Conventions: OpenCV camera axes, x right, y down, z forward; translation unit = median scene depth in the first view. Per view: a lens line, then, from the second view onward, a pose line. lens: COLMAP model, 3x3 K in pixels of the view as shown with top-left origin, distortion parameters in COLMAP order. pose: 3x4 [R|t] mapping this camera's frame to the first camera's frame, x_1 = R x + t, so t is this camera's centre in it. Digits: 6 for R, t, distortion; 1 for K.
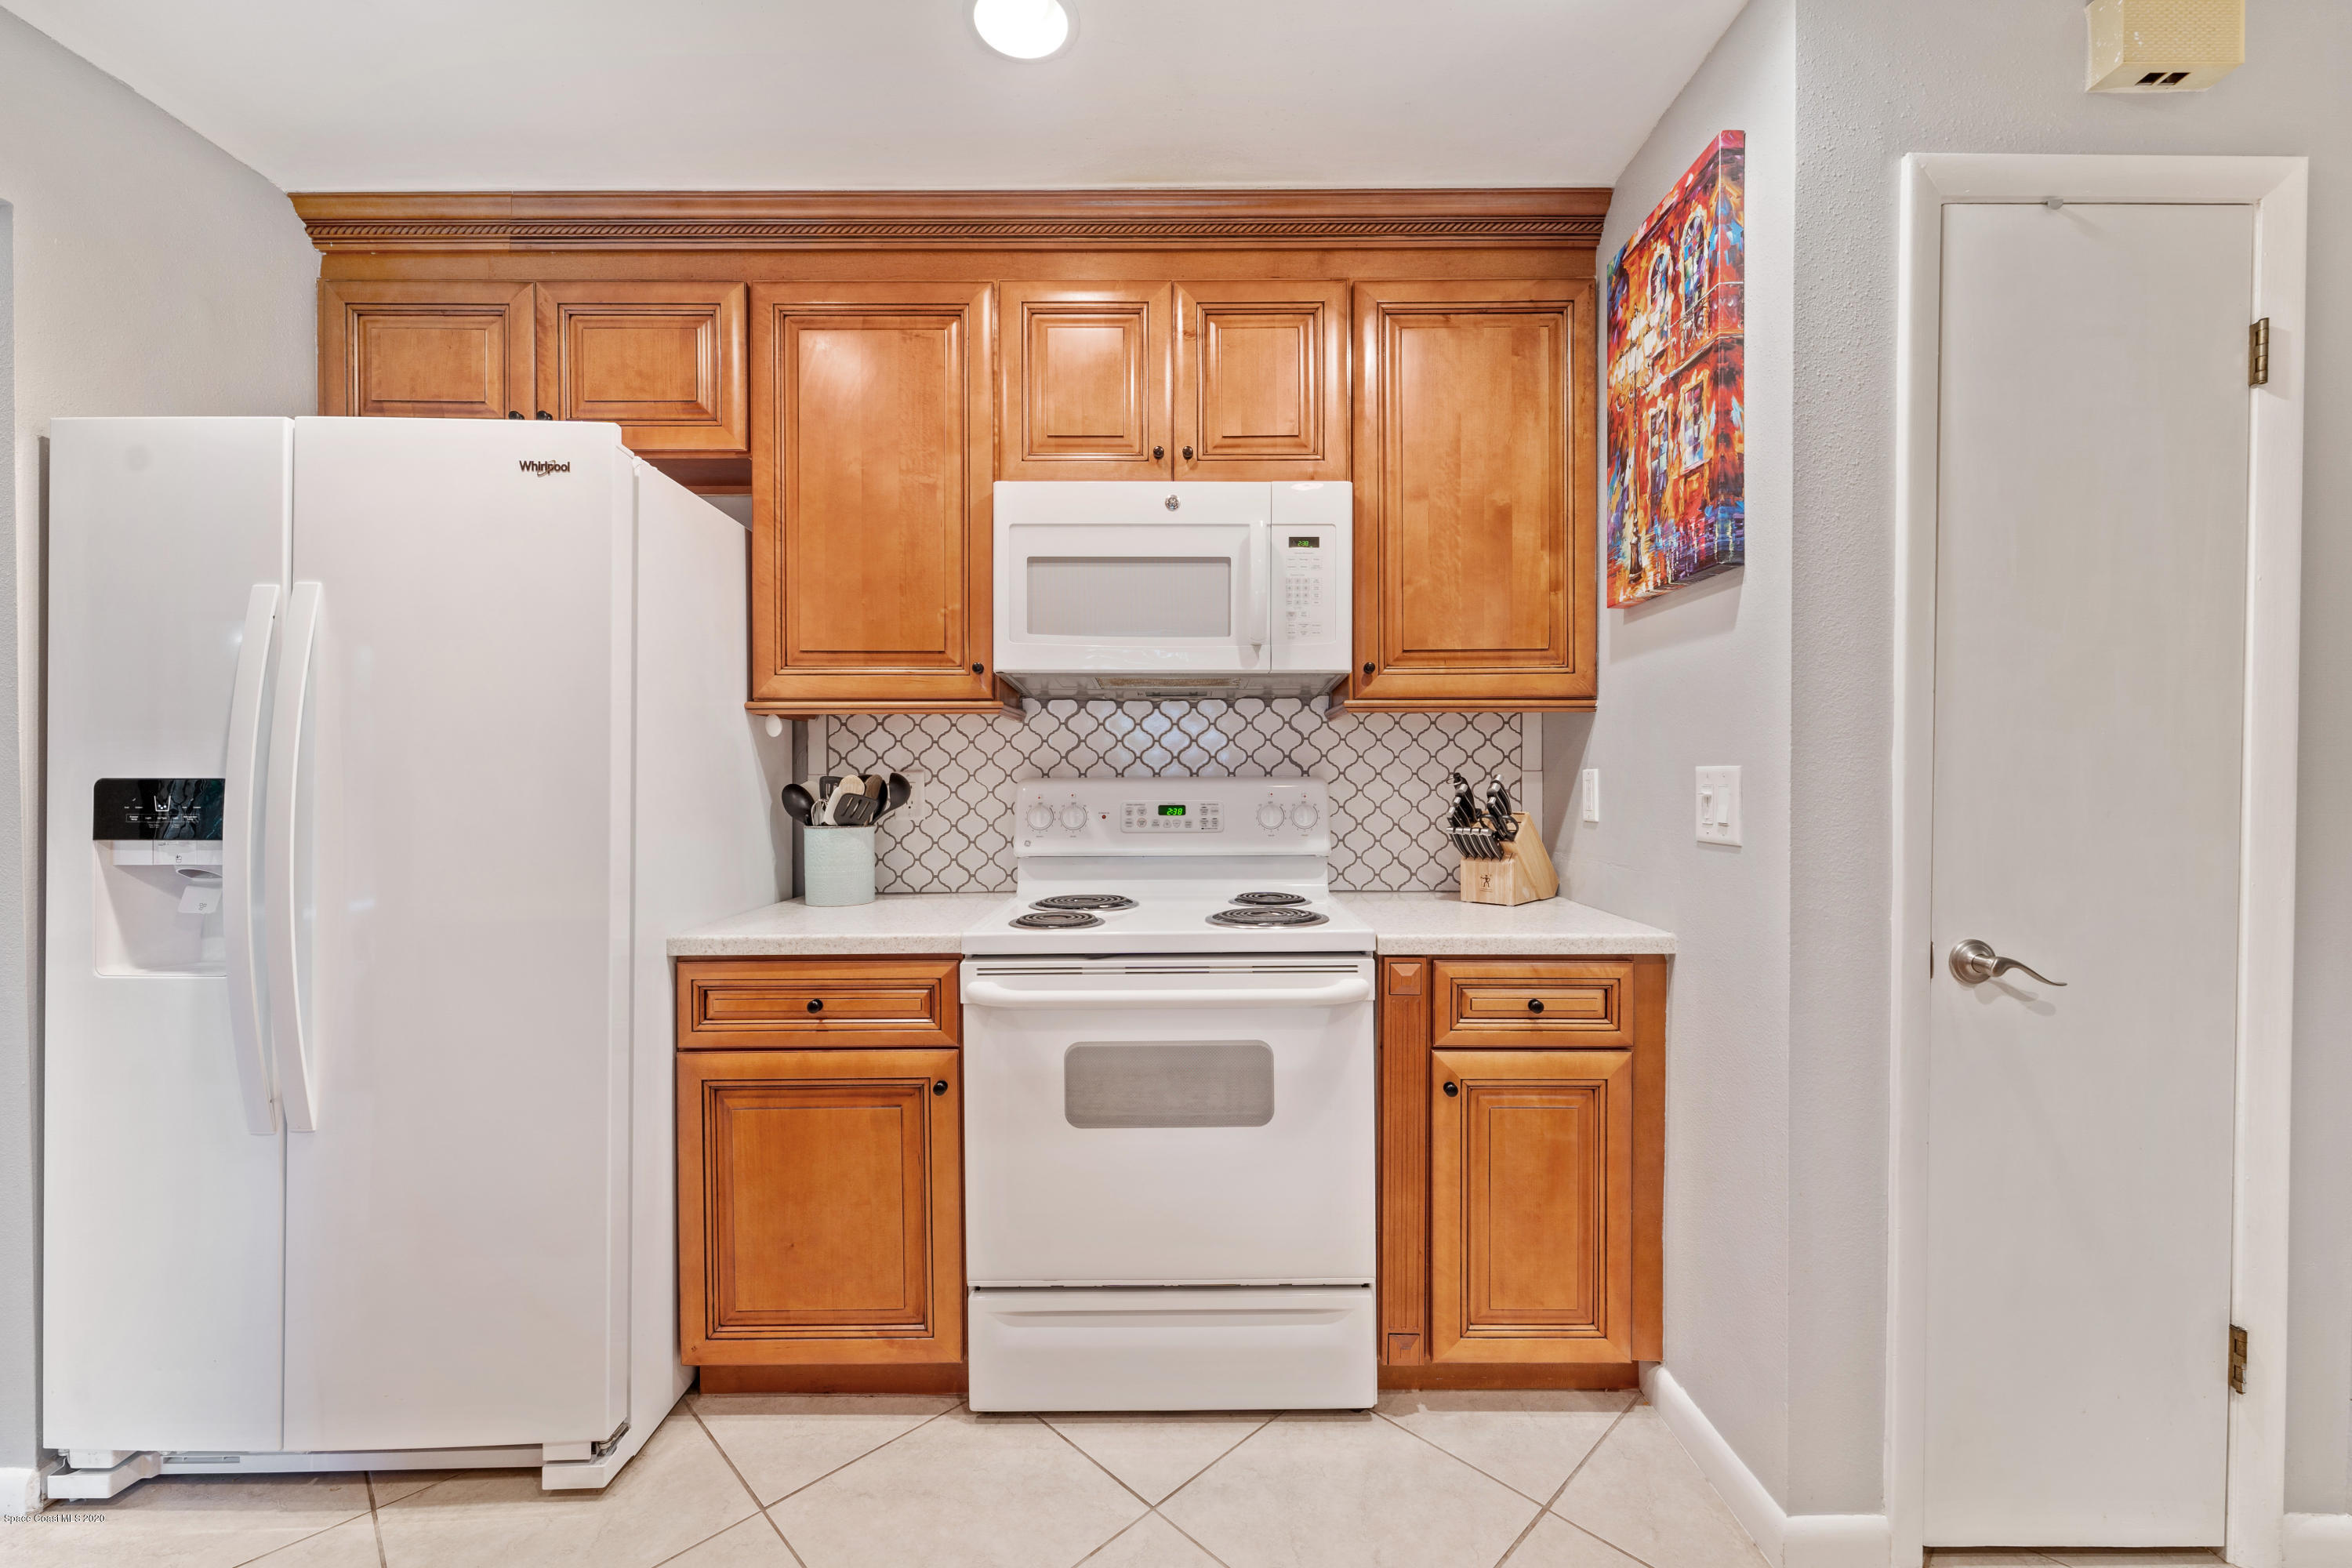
lens RADIAL K [[956.5, 0, 1174.4], [0, 956.5, 783.3], [0, 0, 1]] dist [-0.001481, 0.000973]
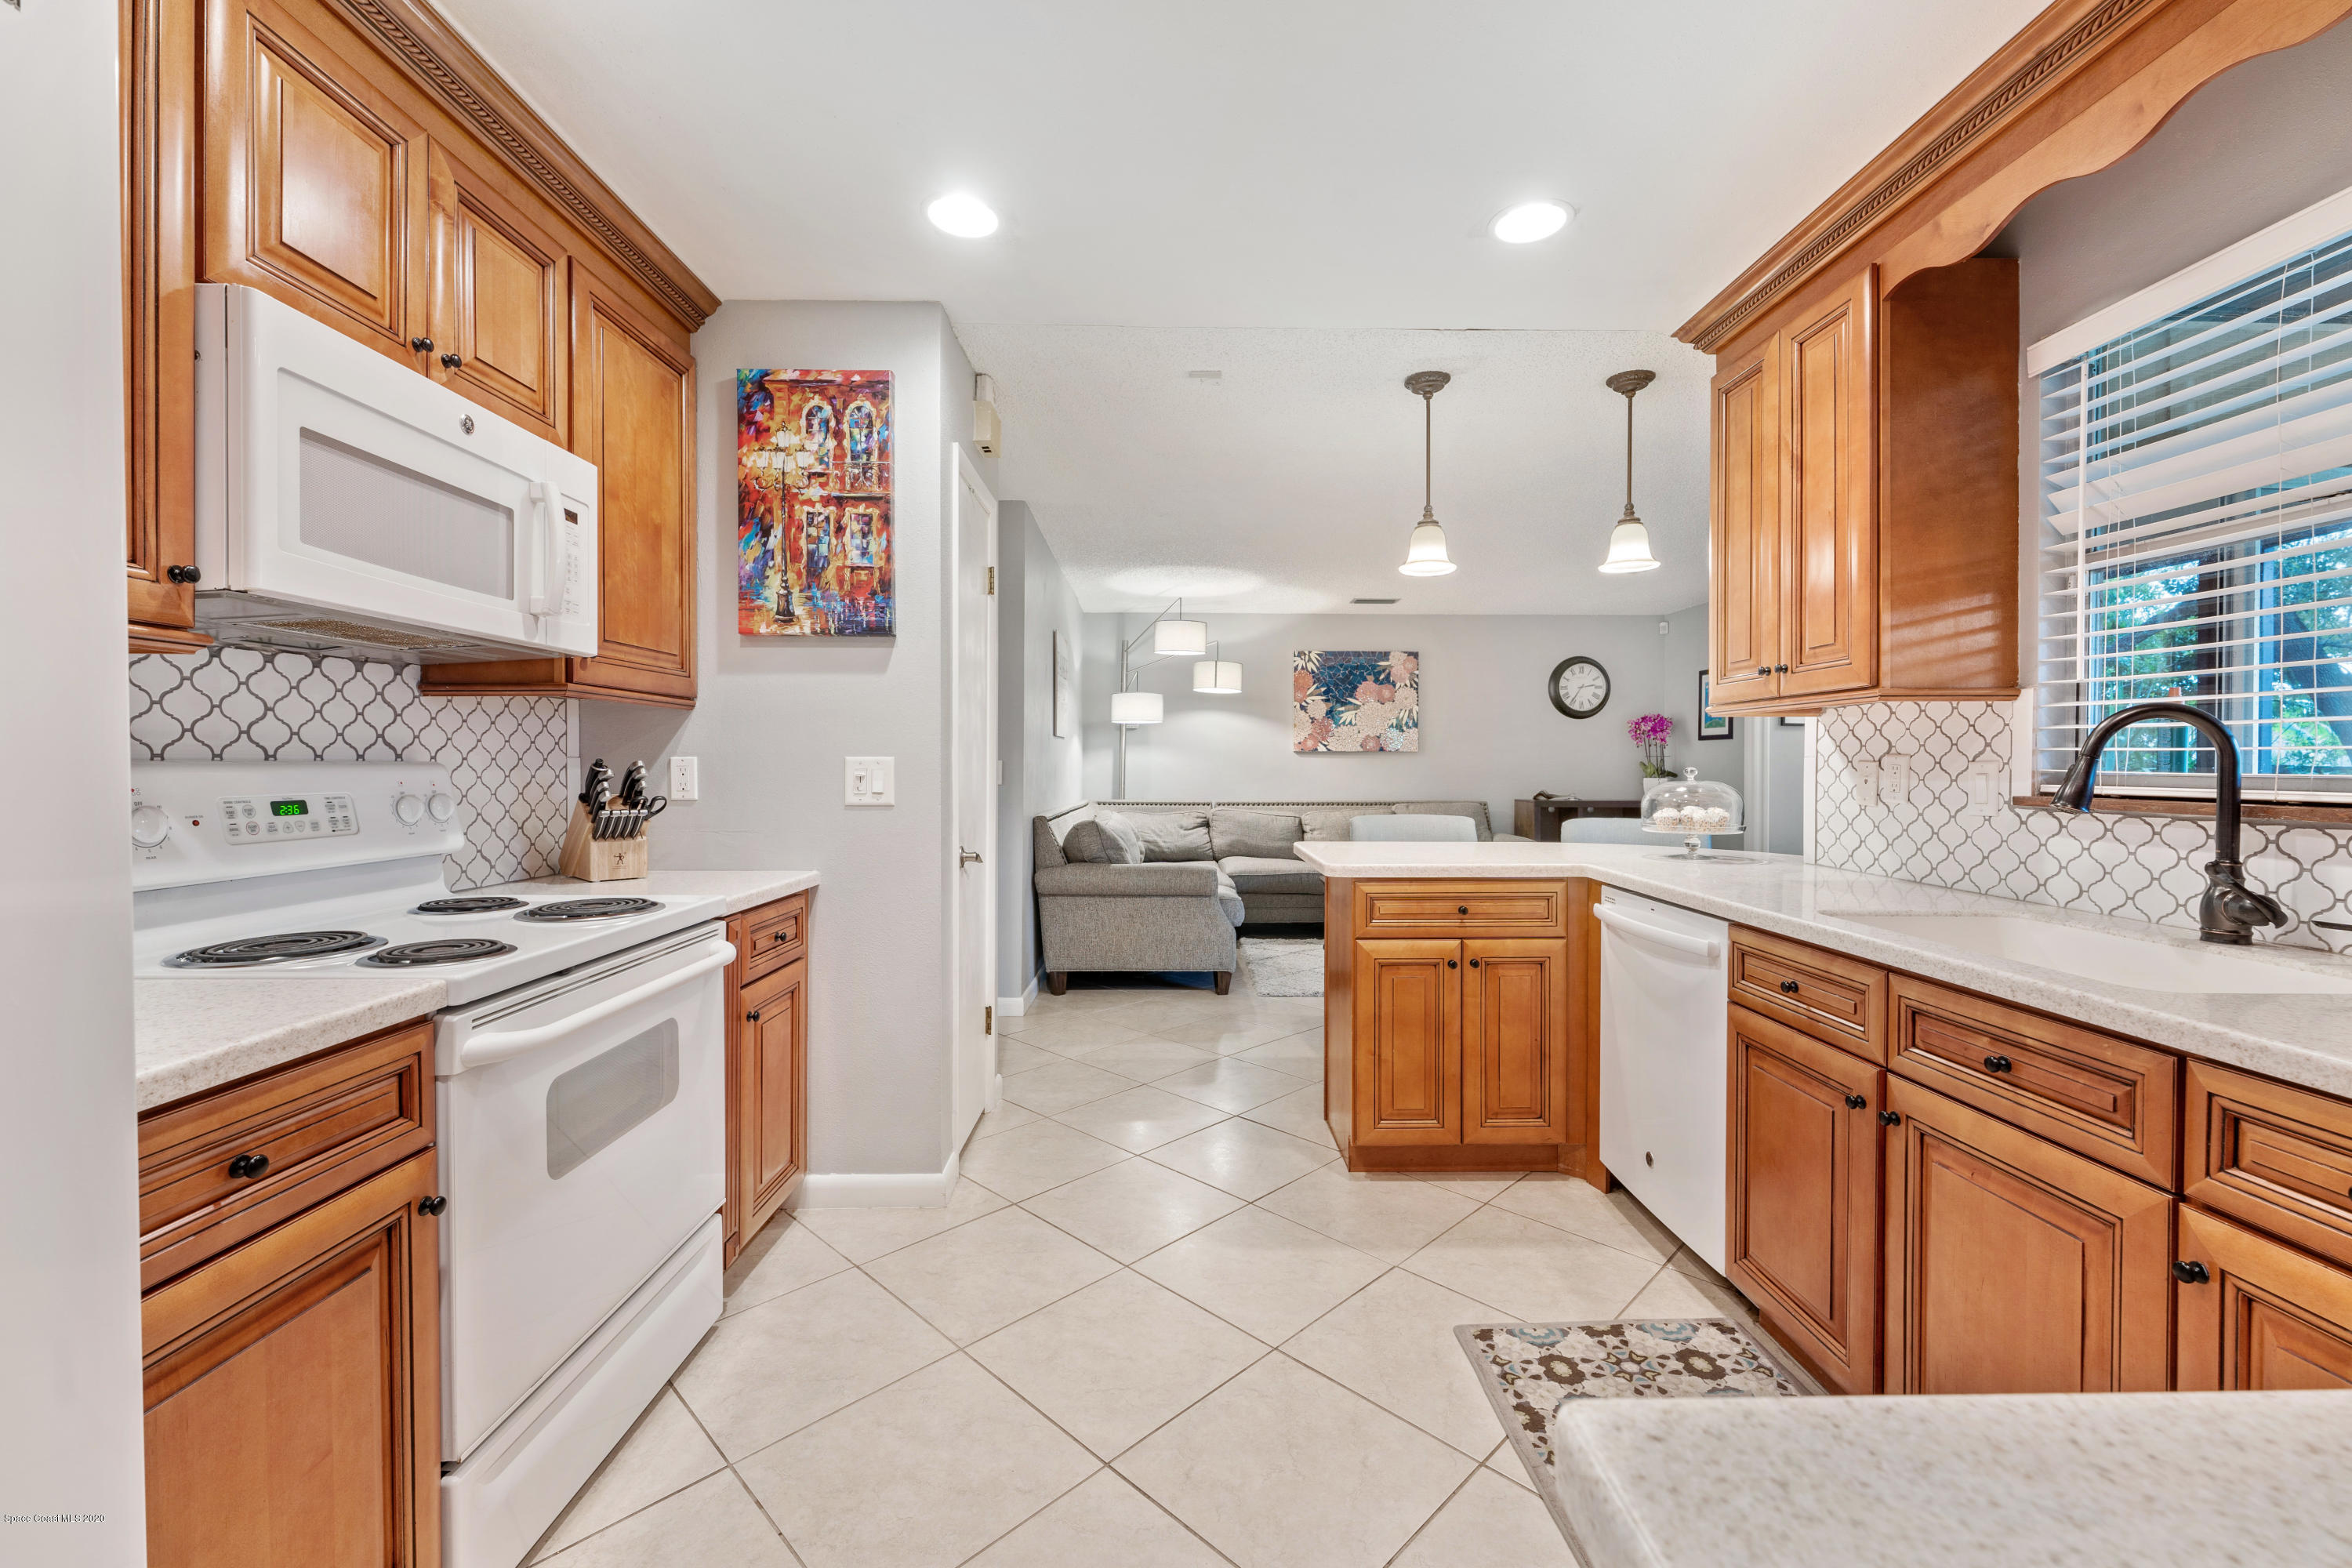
lens RADIAL K [[956.5, 0, 1187.1], [0, 956.5, 773.7], [0, 0, 1]] dist [-0.001481, 0.000973]
pose [[-0.018146, -0.006674, 0.999813, -0.829240], [0.004253, 0.999968, 0.006752, 0.000759], [-0.999826, 0.004375, -0.018117, 0.402975]]
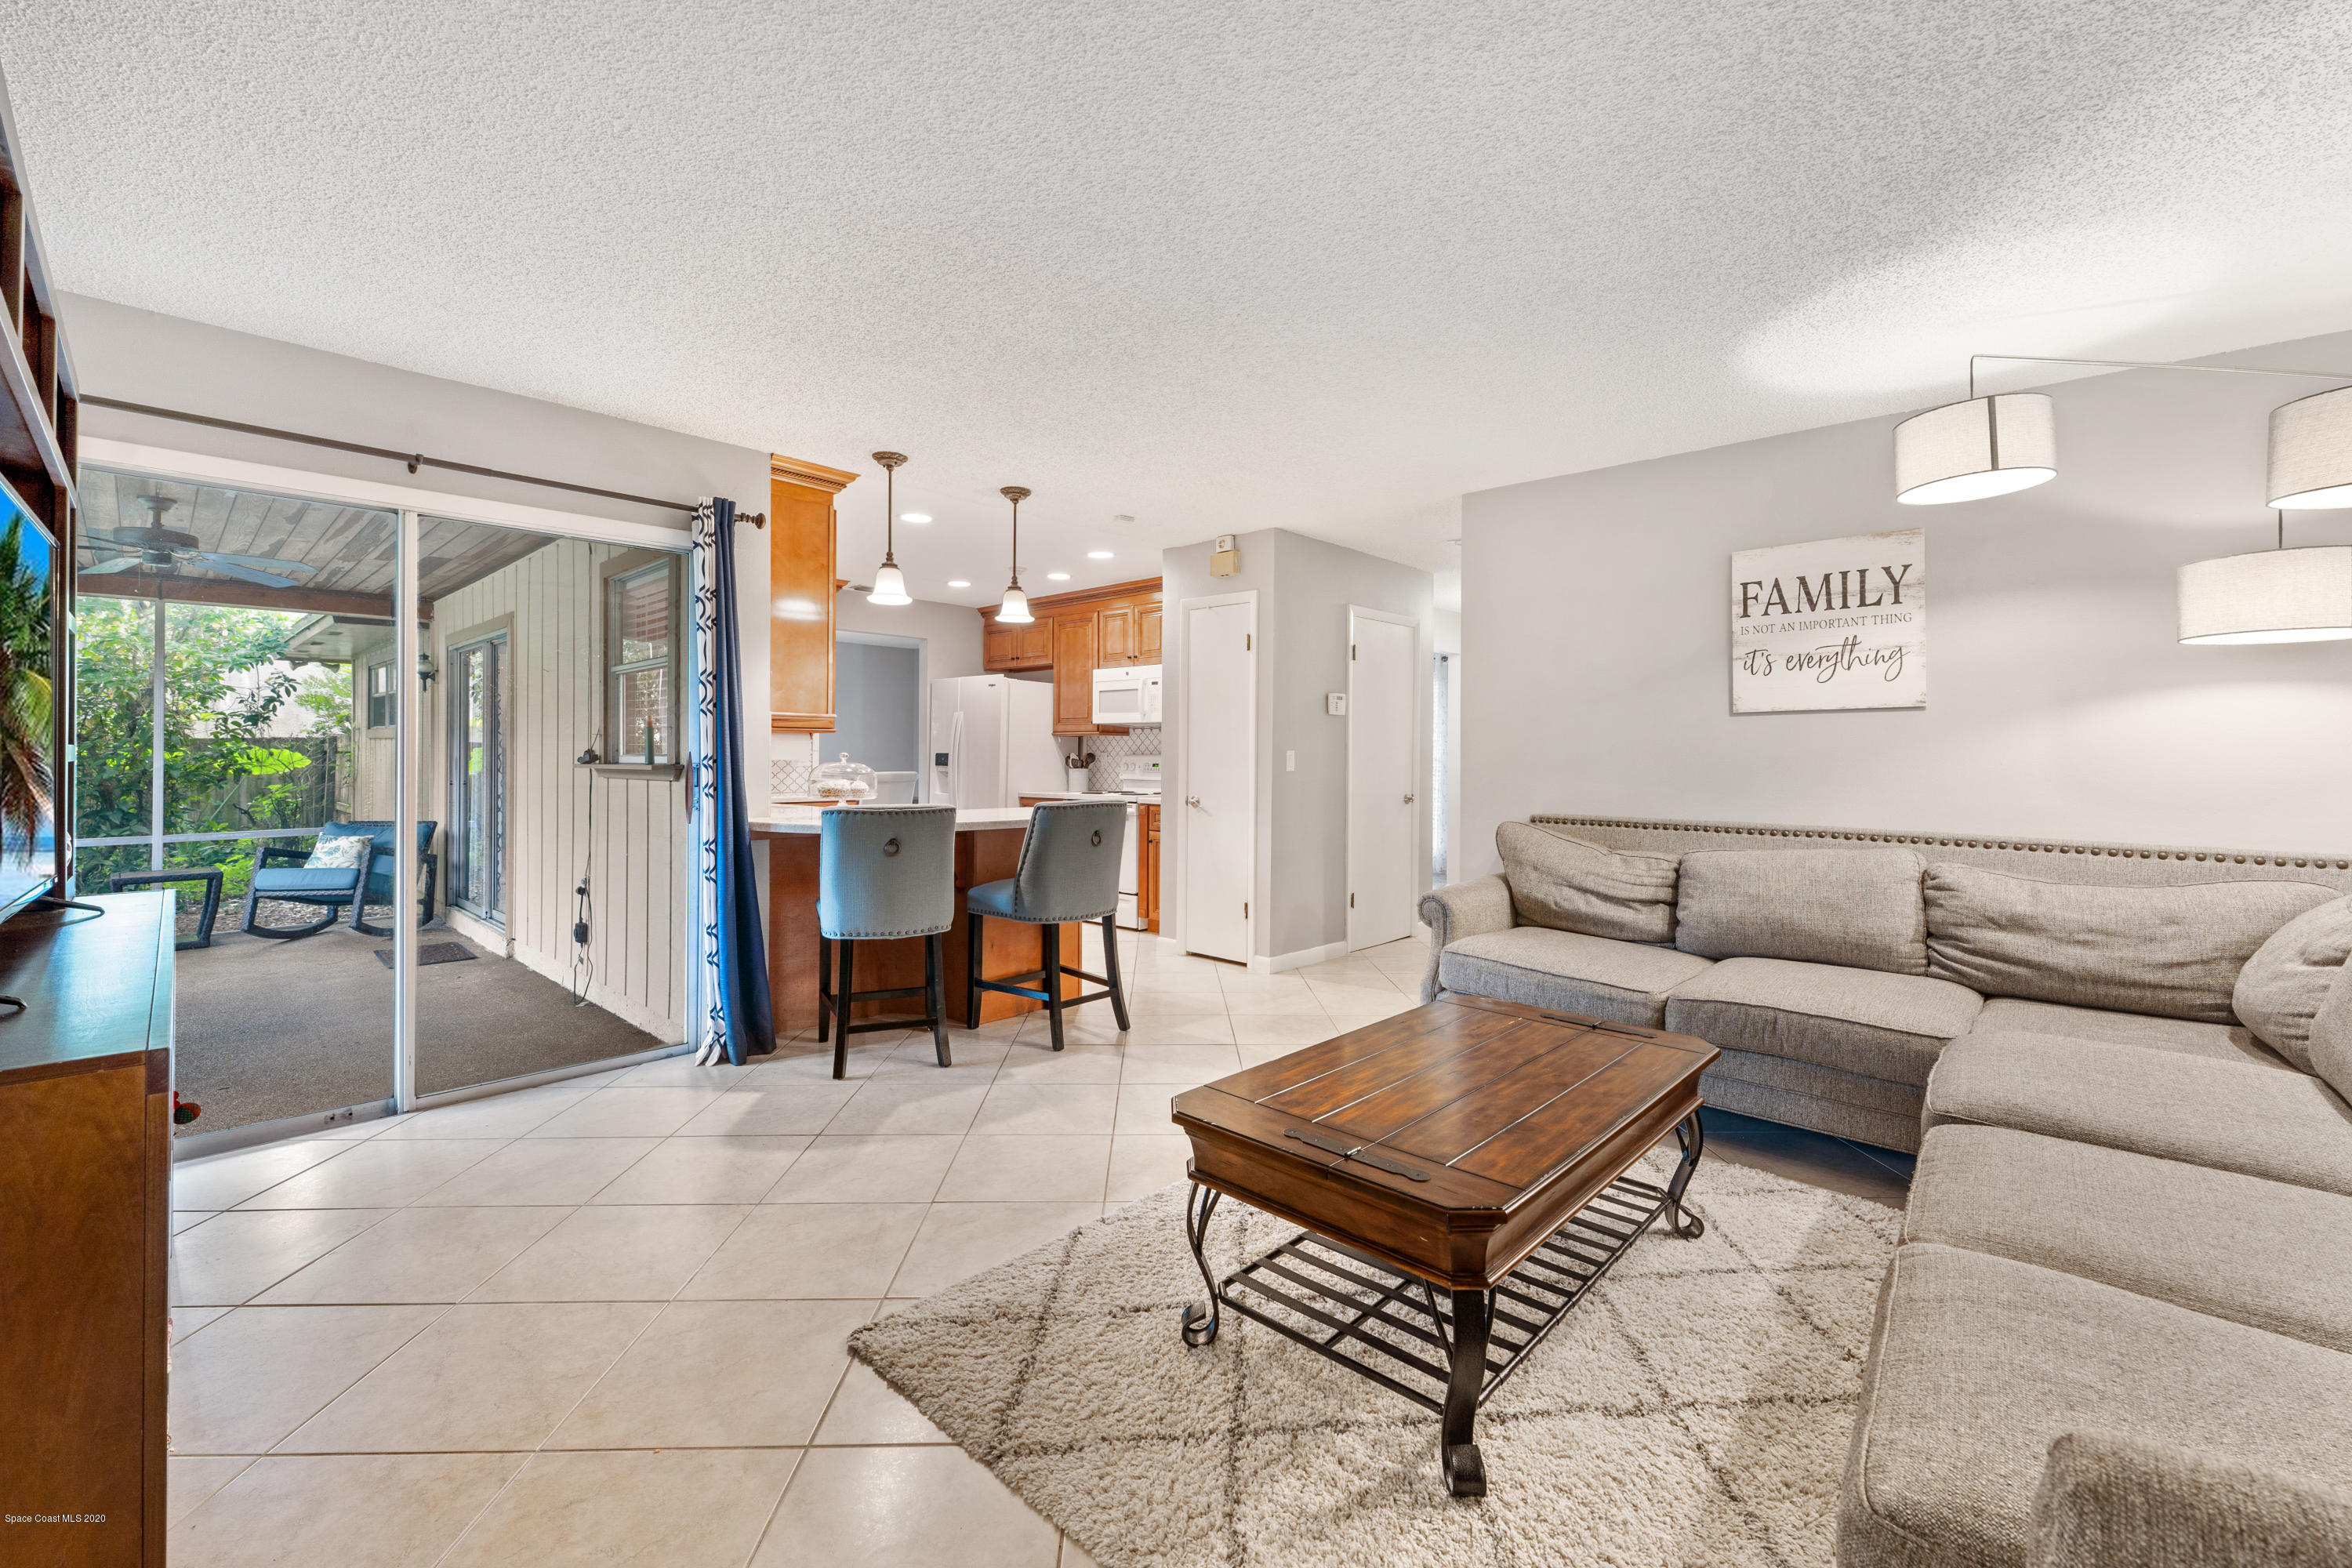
lens RADIAL K [[956.5, 0, 1182.4], [0, 956.5, 761.7], [0, 0, 1]] dist [-0.001481, 0.000973]
pose [[0.734819, 0.008433, -0.678211, 2.463389], [-0.012728, 0.999918, -0.001357, 0.022165], [0.678144, 0.009629, 0.734866, -1.373585]]
